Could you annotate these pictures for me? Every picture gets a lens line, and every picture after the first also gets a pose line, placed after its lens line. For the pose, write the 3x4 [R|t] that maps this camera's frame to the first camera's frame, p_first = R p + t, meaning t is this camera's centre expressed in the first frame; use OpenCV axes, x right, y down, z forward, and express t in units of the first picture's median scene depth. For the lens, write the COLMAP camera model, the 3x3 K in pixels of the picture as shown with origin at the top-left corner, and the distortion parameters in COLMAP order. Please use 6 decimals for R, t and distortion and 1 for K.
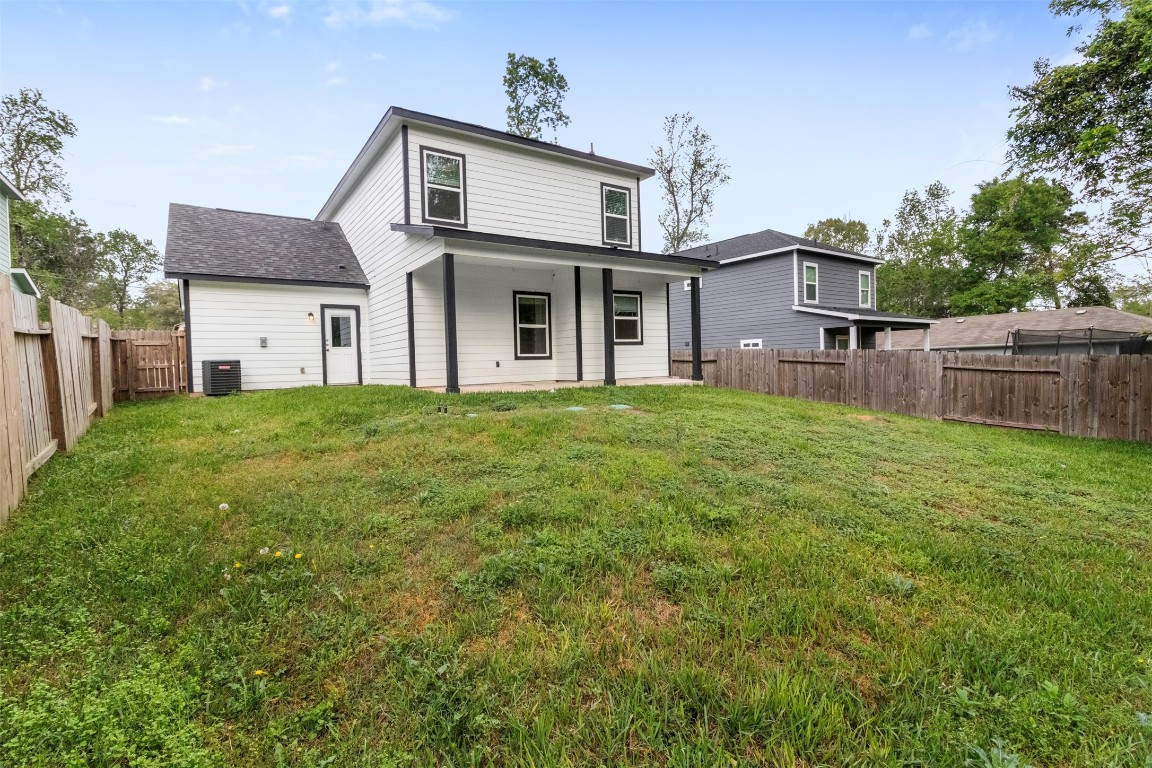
lens RADIAL K [[536.6, 0, 575.5], [0, 536.6, 384.1], [0, 0, 1]] dist [0.002803, -0.000115]
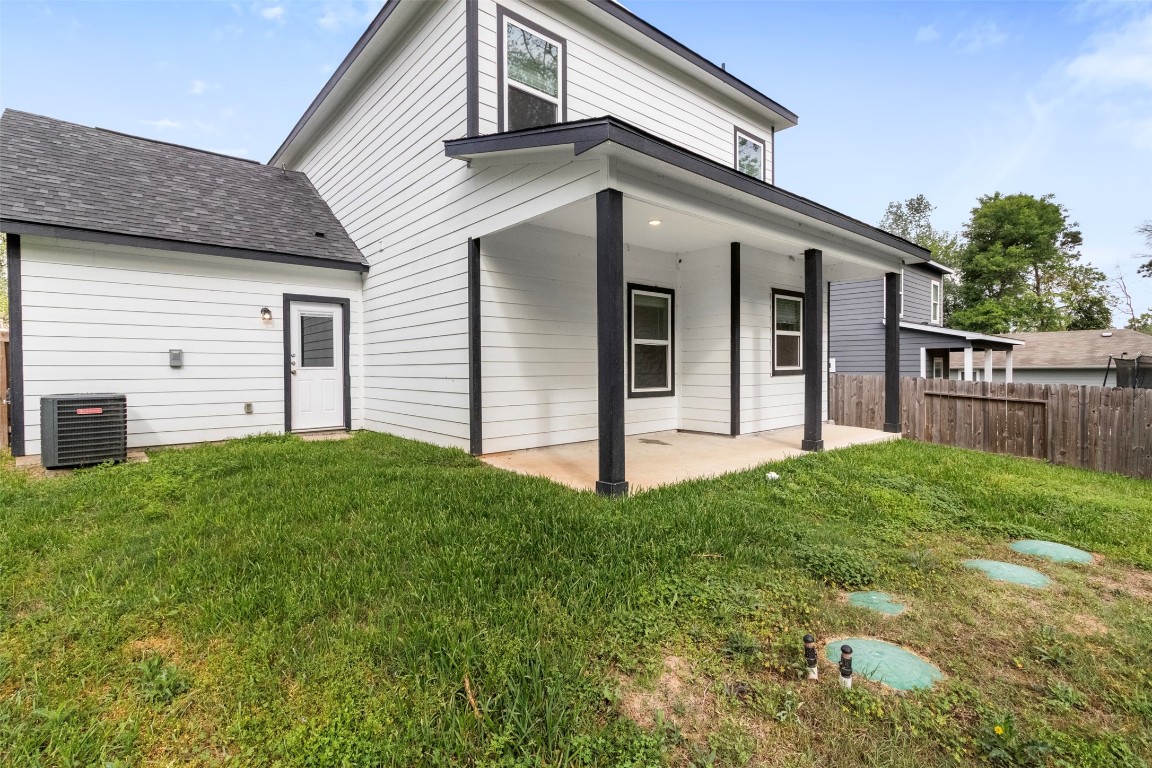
lens RADIAL K [[536.6, 0, 576.2], [0, 536.6, 382.2], [0, 0, 1]] dist [0.002803, -0.000115]
pose [[0.993407, 0.018712, 0.113104, -0.220711], [-0.017448, 0.999774, -0.012151, -0.050777], [-0.113306, 0.010098, 0.993509, 0.381710]]
